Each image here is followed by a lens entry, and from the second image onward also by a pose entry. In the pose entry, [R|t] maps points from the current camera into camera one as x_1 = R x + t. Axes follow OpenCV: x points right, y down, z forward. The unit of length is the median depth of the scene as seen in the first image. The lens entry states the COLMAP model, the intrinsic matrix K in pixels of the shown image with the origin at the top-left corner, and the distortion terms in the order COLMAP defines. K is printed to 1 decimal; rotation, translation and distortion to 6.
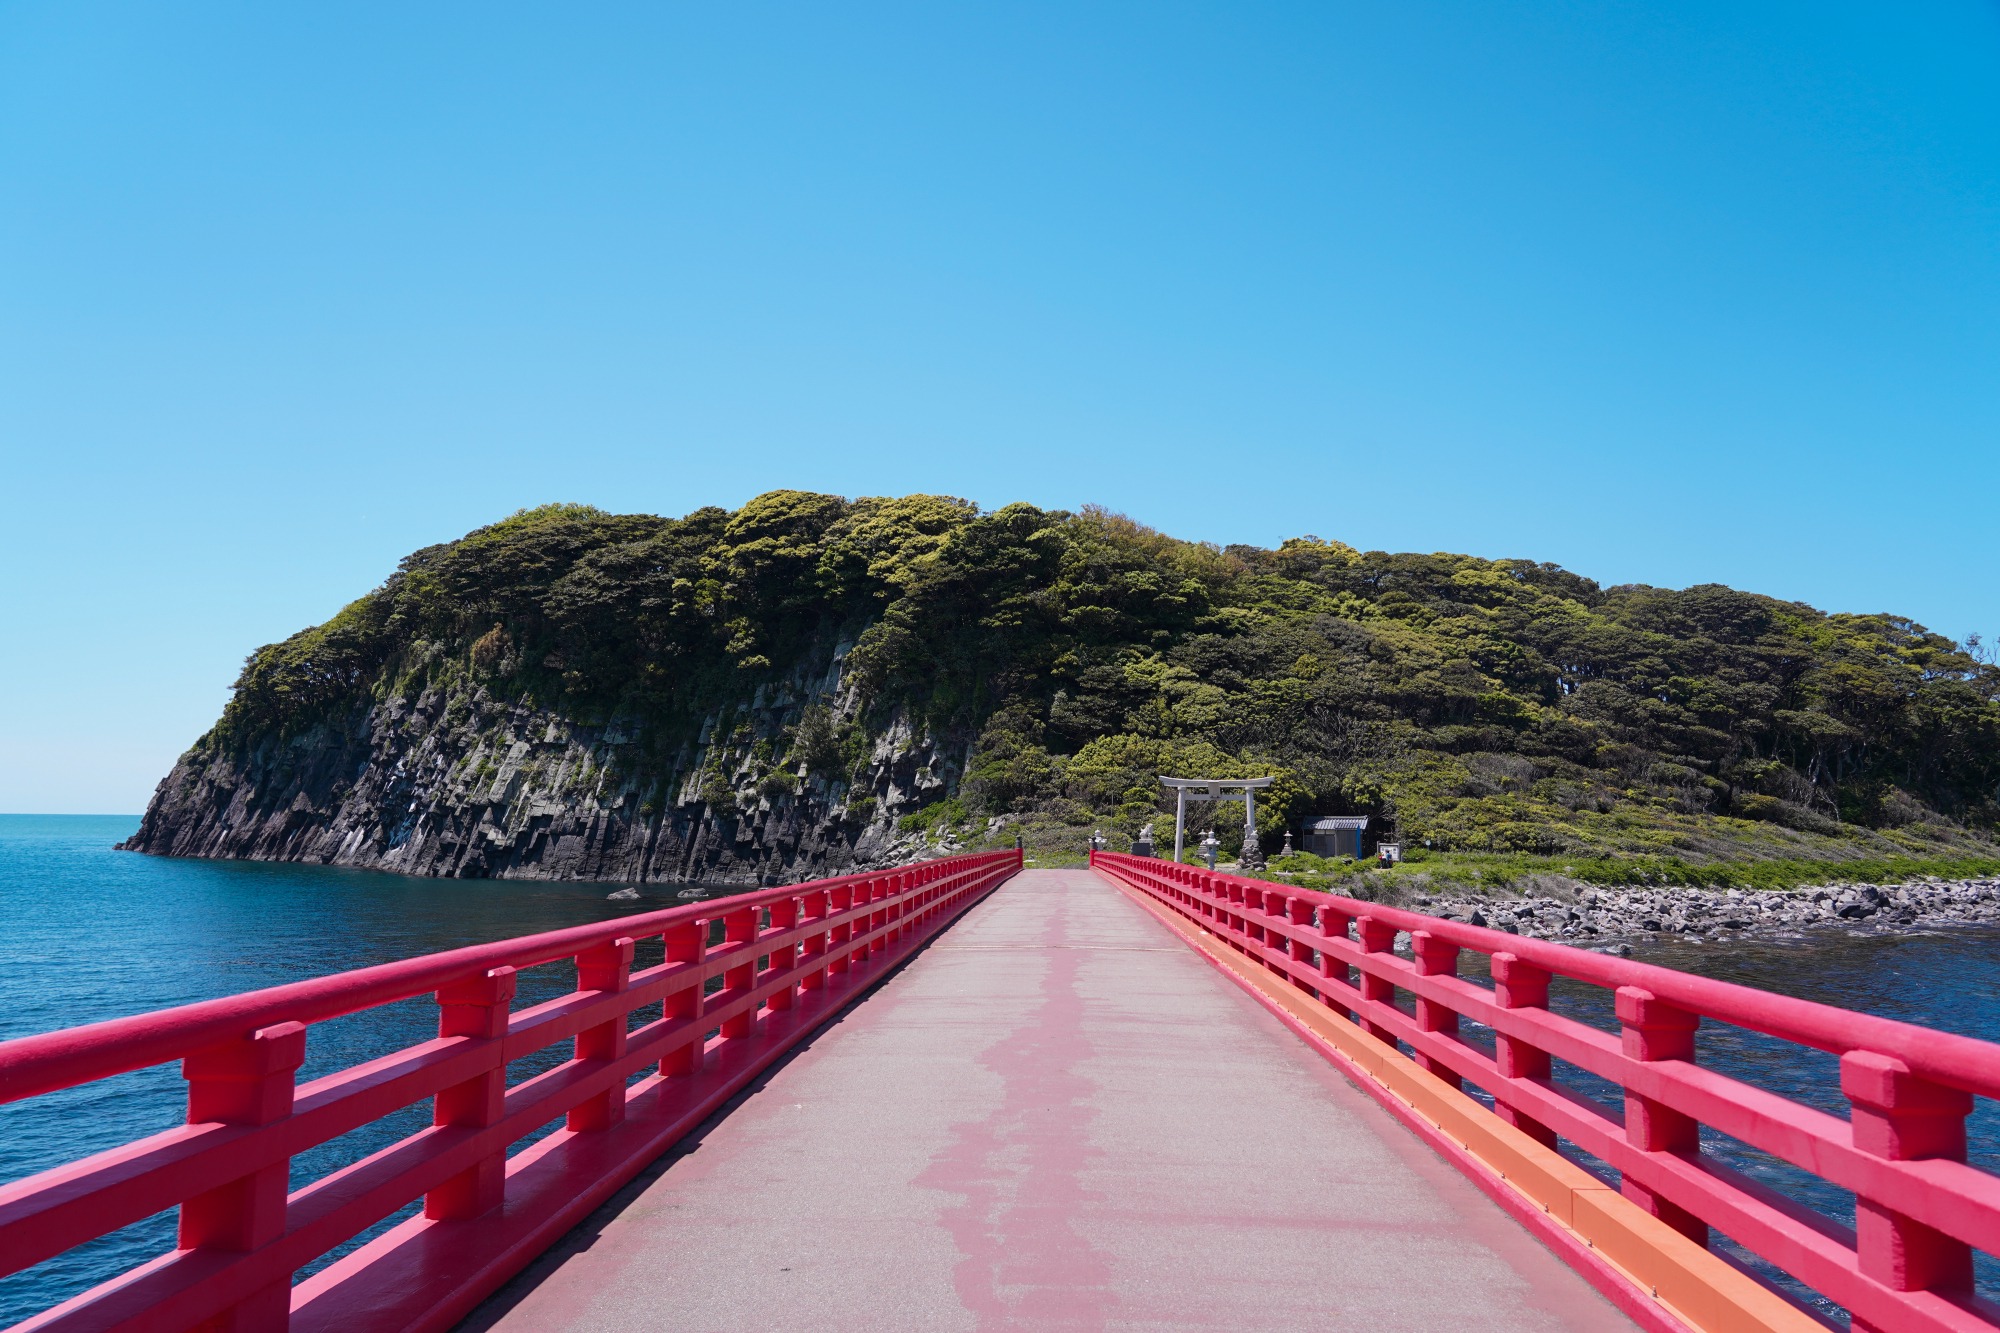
lens RADIAL K [[4298.5, 0, 1000.0], [0, 4298.5, 666.5], [0, 0, 1]] dist [0.145961, 0.178772]
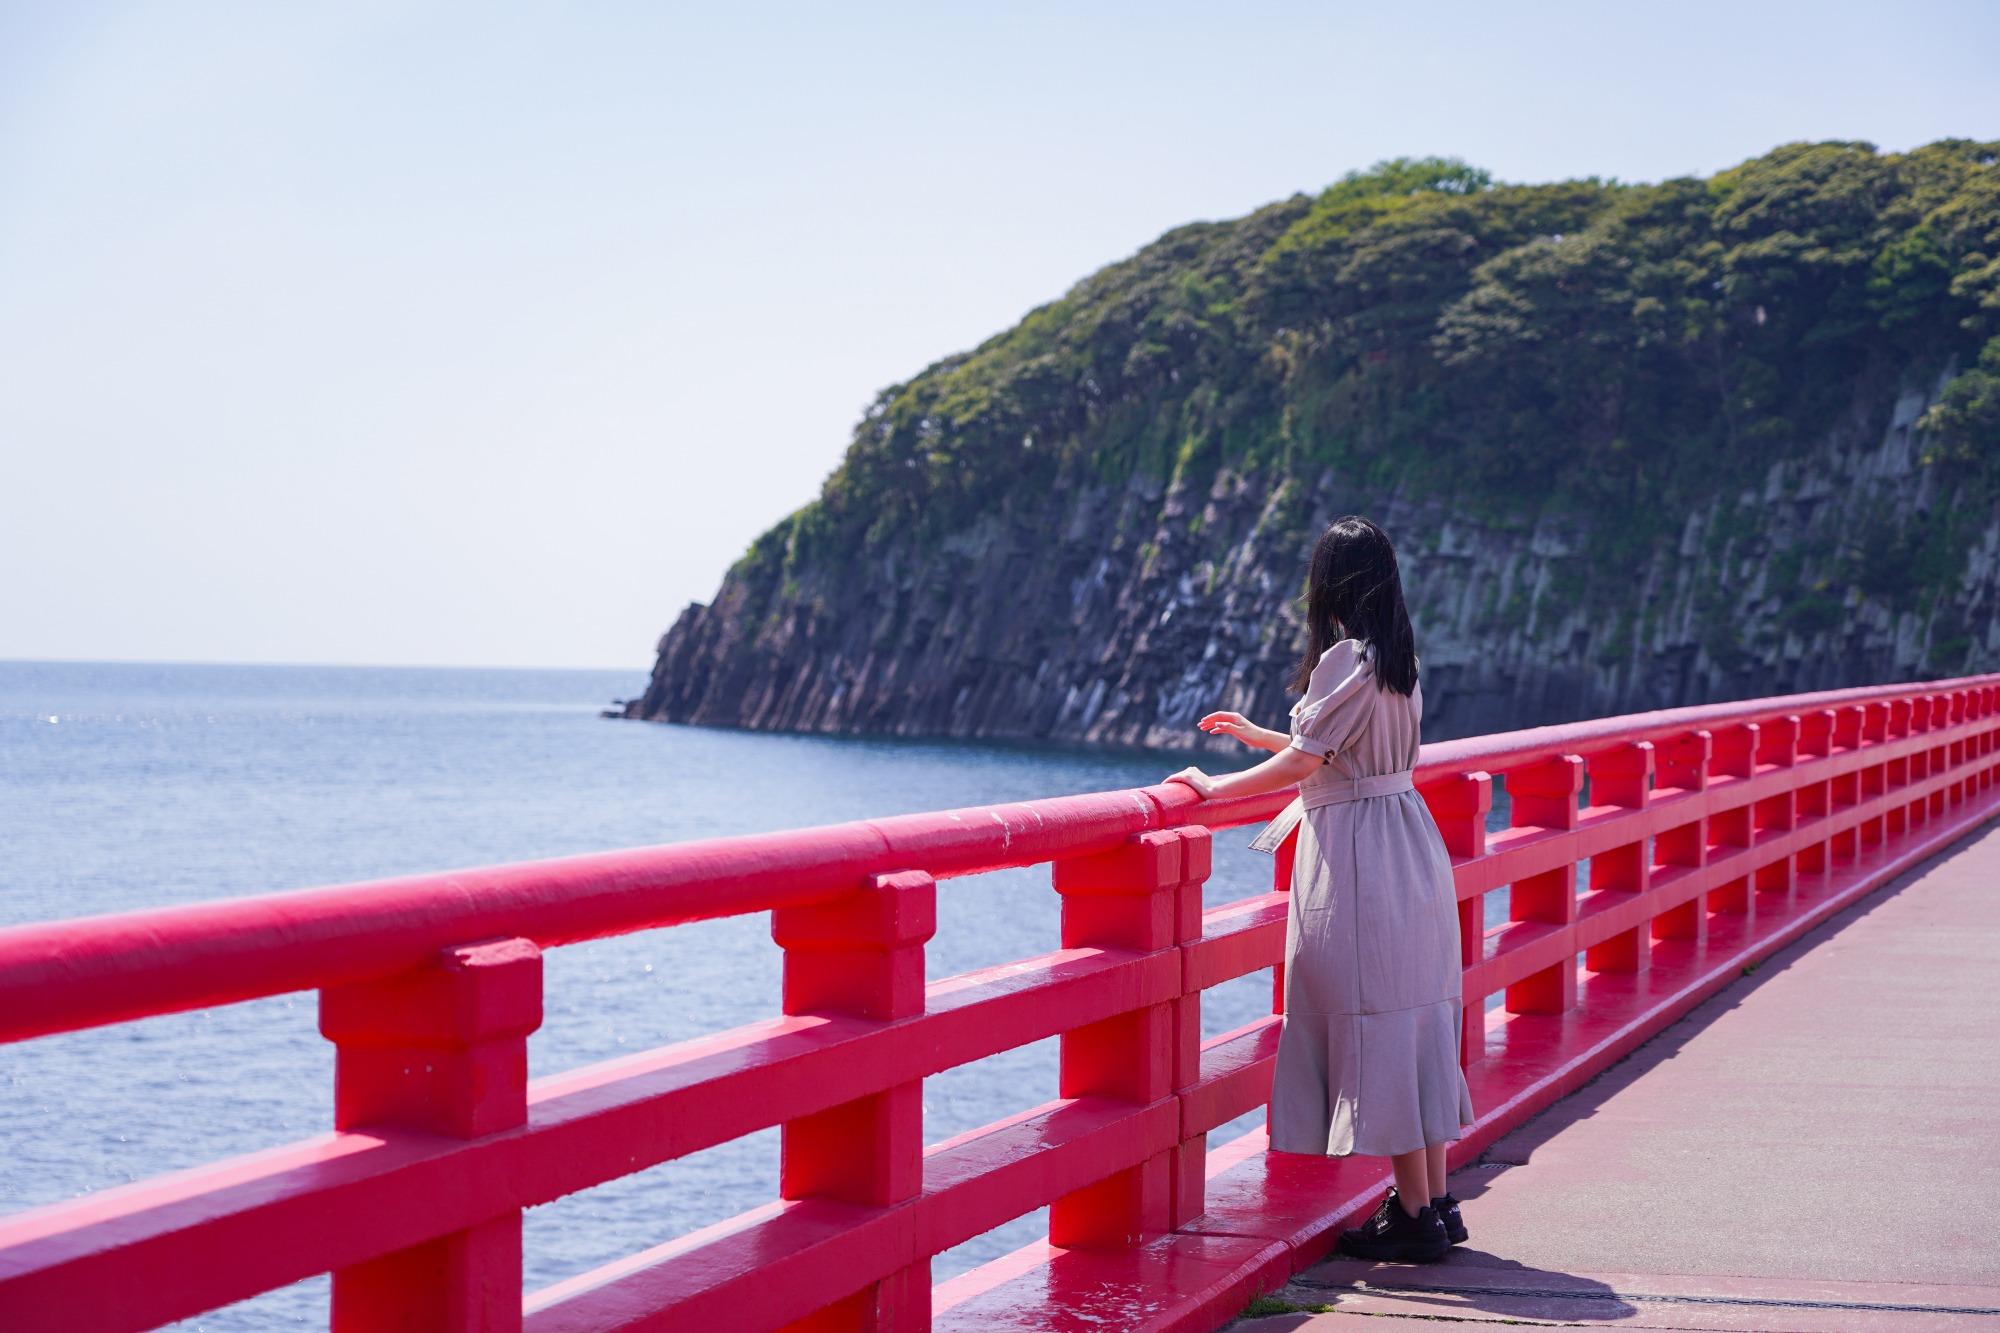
lens RADIAL K [[3926.5, 0, 1000.0], [0, 3926.5, 666.5], [0, 0, 1]] dist [0.033931, -0.141926]
pose [[0.956581, 0.000177, -0.291467, 0.004935], [0.010093, 0.999380, 0.033731, 0.013848], [0.291292, -0.035208, 0.955986, 0.404761]]
